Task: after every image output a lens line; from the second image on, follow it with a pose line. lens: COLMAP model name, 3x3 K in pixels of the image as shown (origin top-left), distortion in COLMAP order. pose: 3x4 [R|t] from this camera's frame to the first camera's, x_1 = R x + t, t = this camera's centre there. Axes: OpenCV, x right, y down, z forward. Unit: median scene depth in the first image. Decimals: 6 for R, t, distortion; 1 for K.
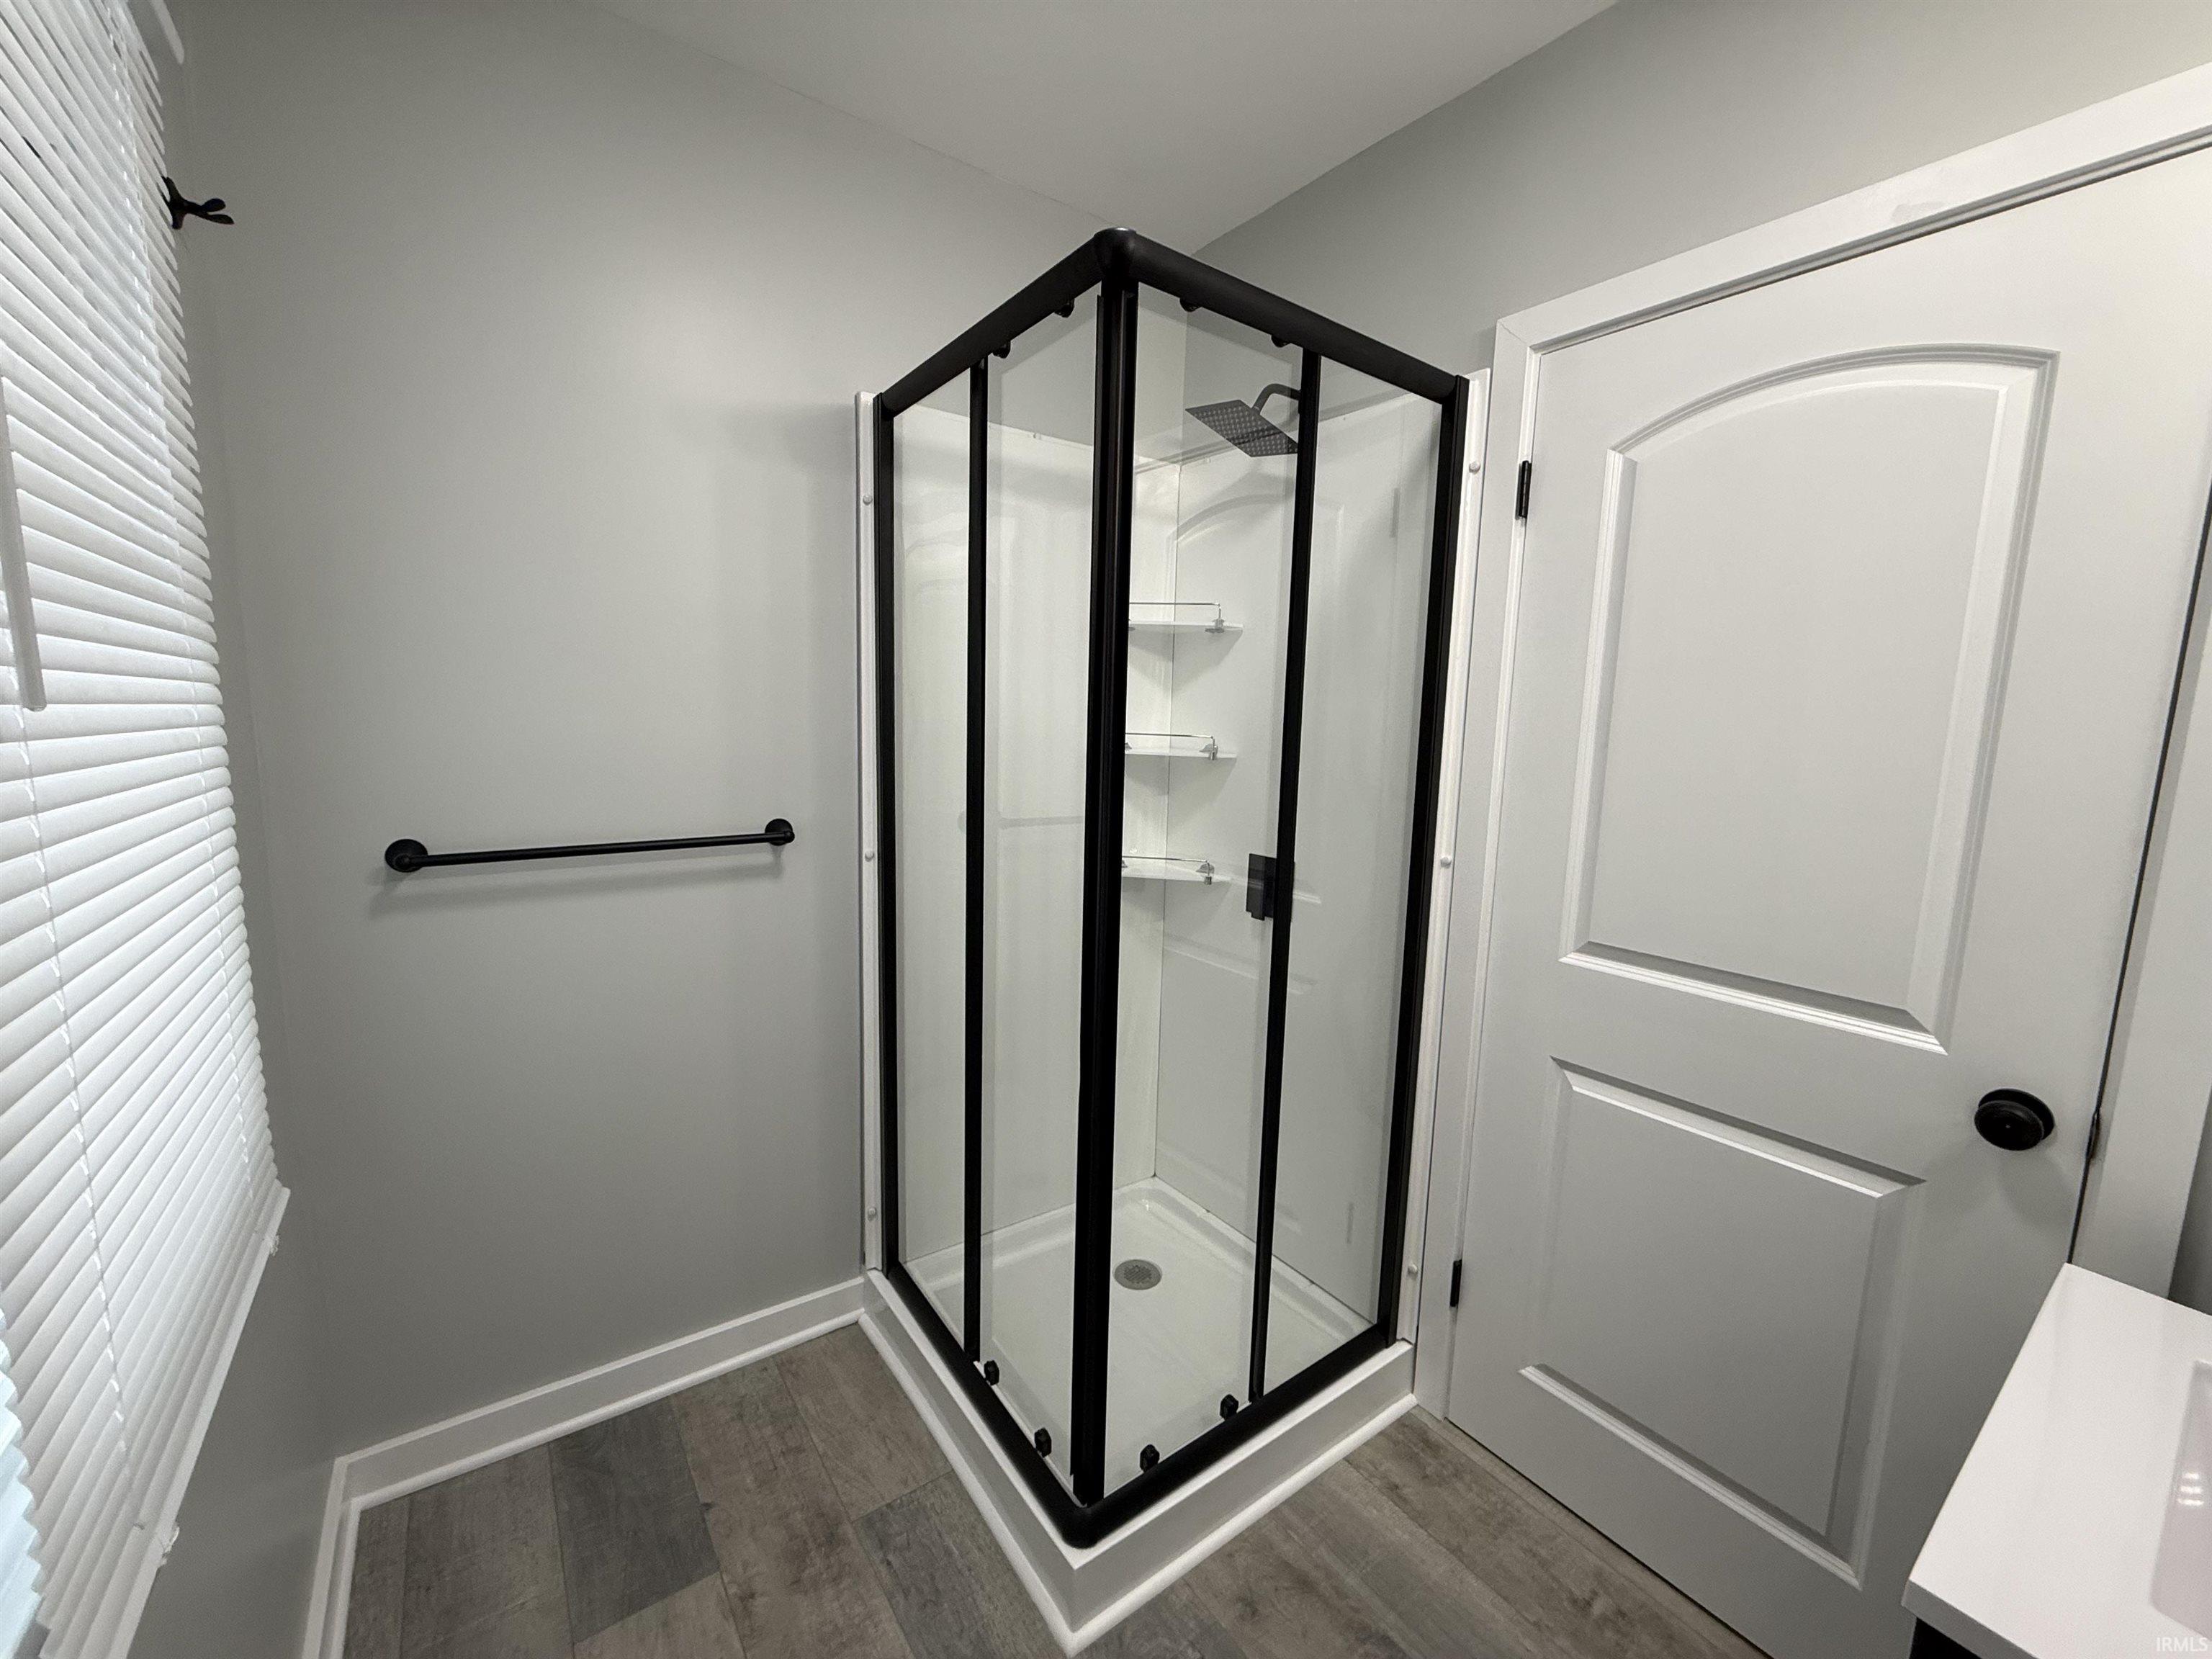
lens RADIAL K [[883.7, 0, 1102.8], [0, 883.7, 830.9], [0, 0, 1]] dist [-0.001894, 0.000866]
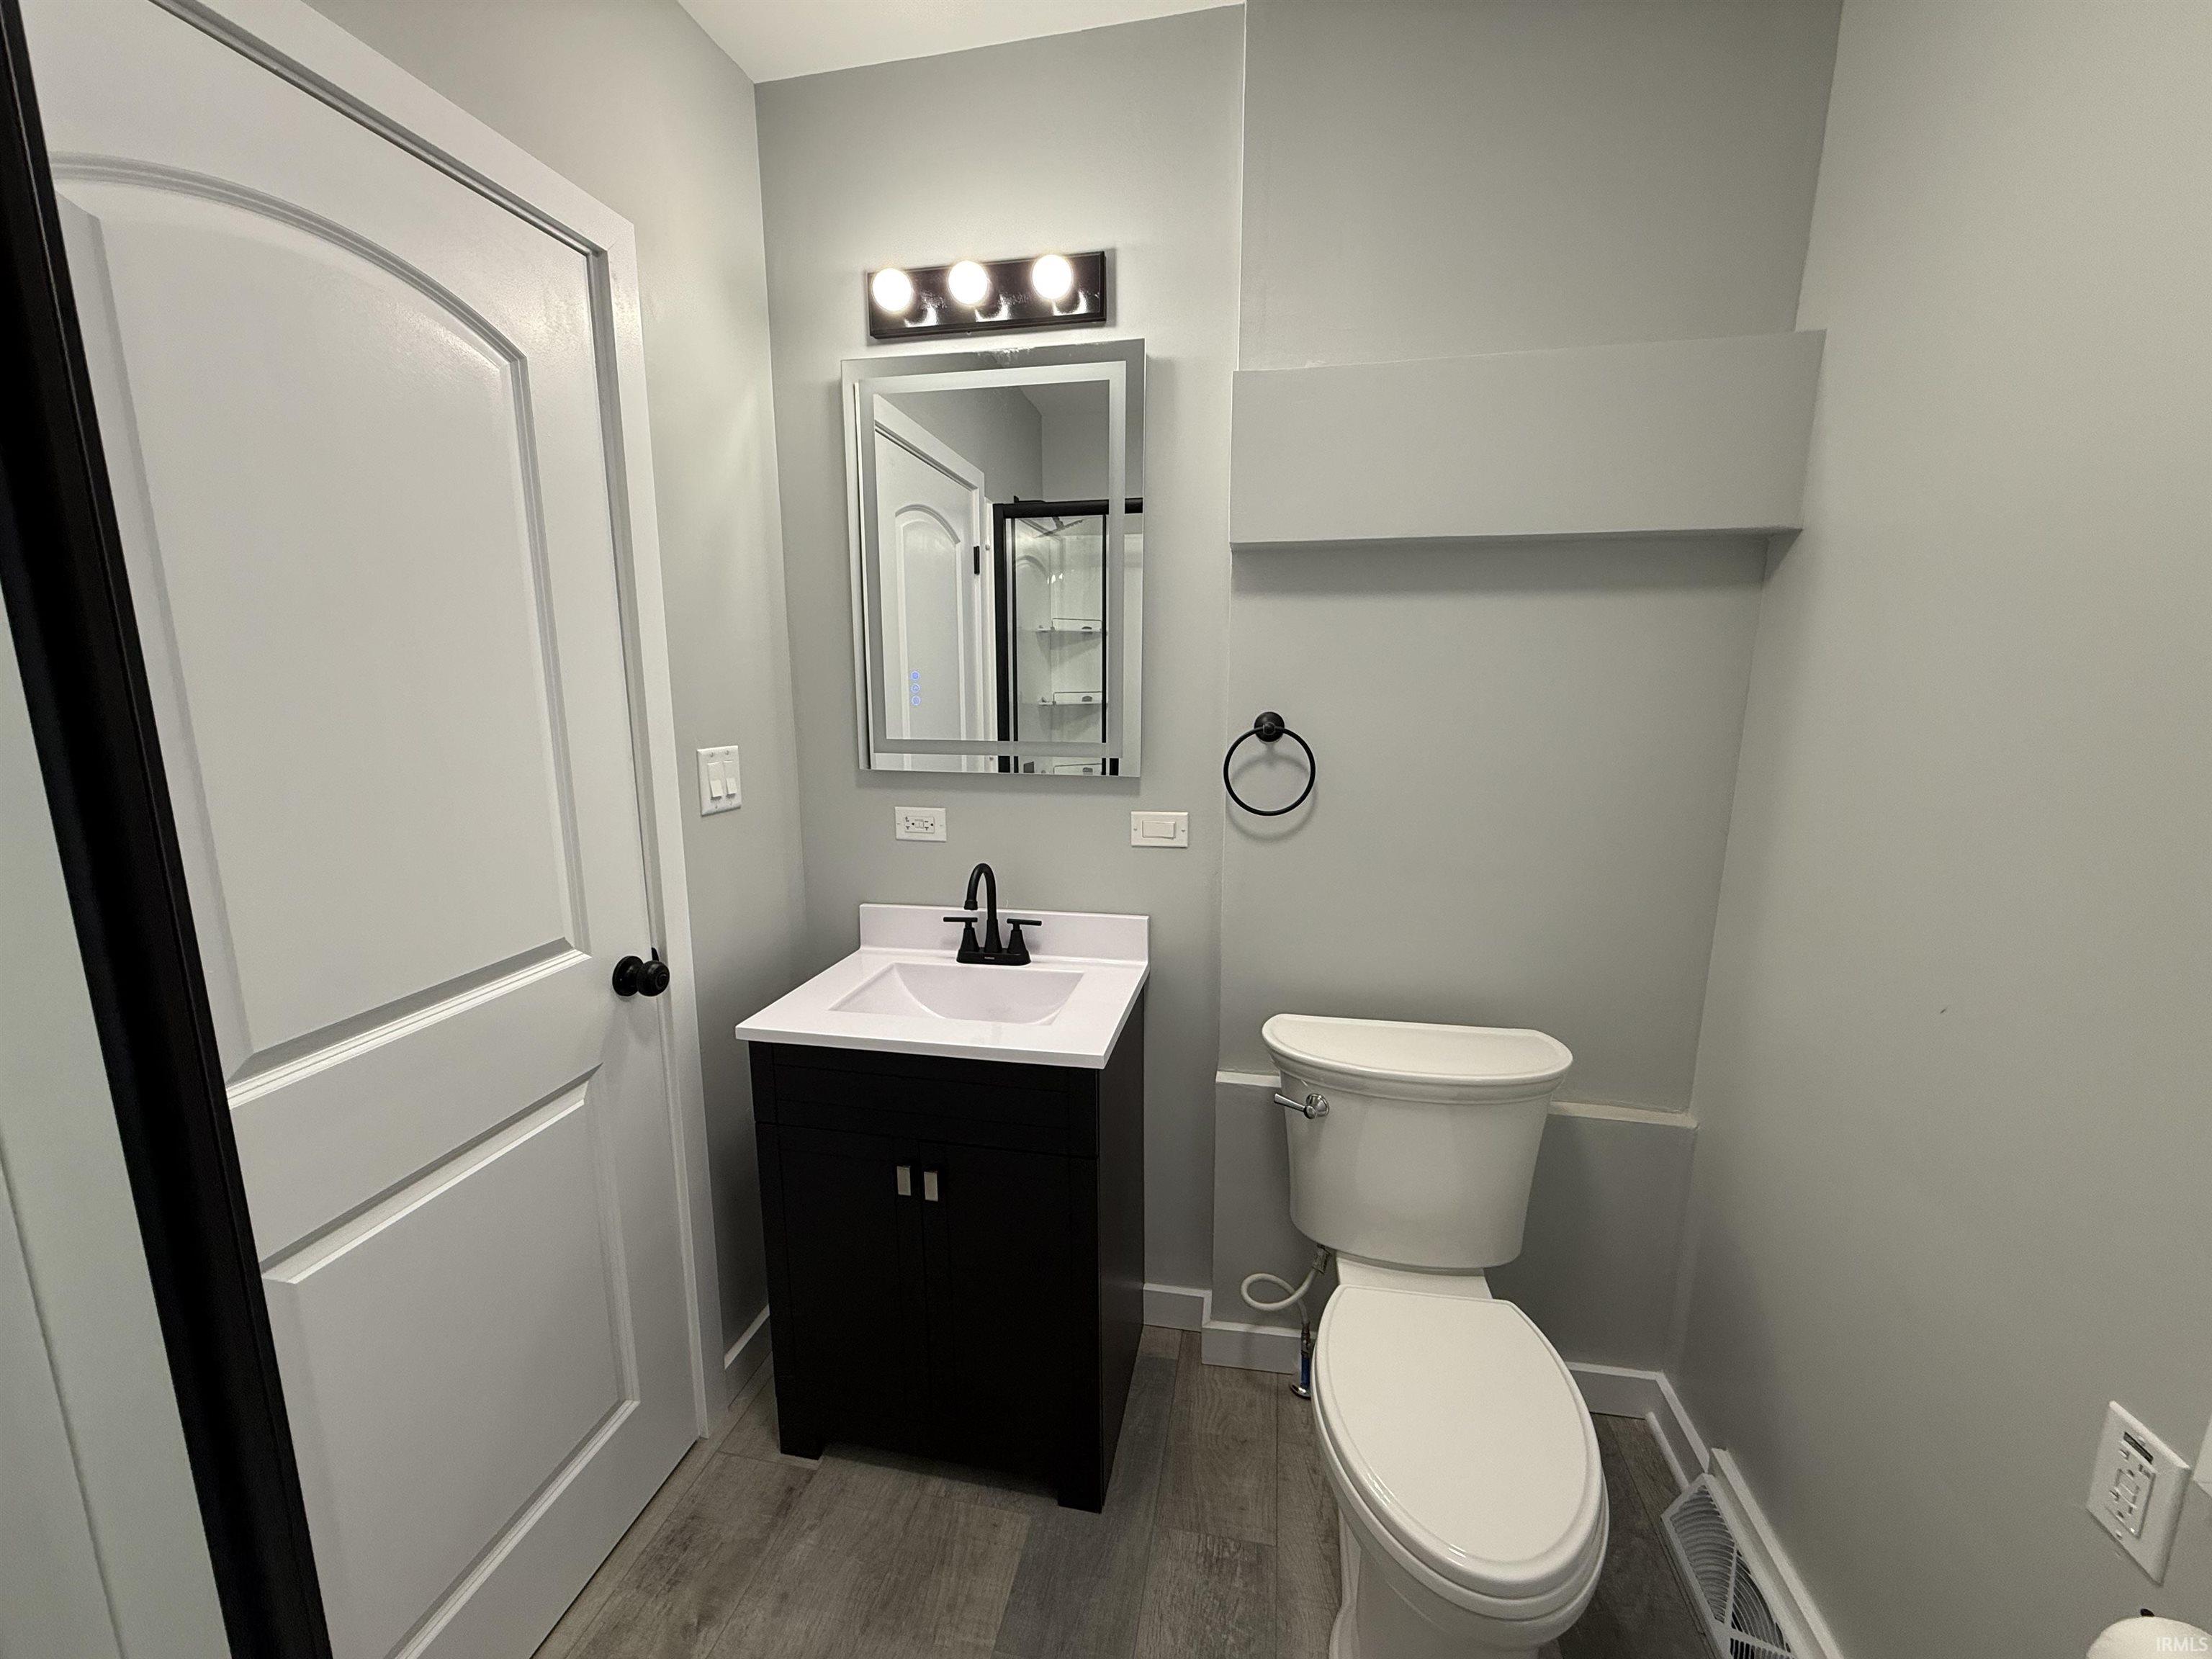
lens RADIAL K [[883.7, 0, 1107.1], [0, 883.7, 829.3], [0, 0, 1]] dist [-0.001894, 0.000866]
pose [[-0.682961, -0.159183, 0.712899, -0.283426], [0.077523, 0.954658, 0.287434, -0.167523], [-0.726329, 0.251572, -0.639654, 1.014649]]
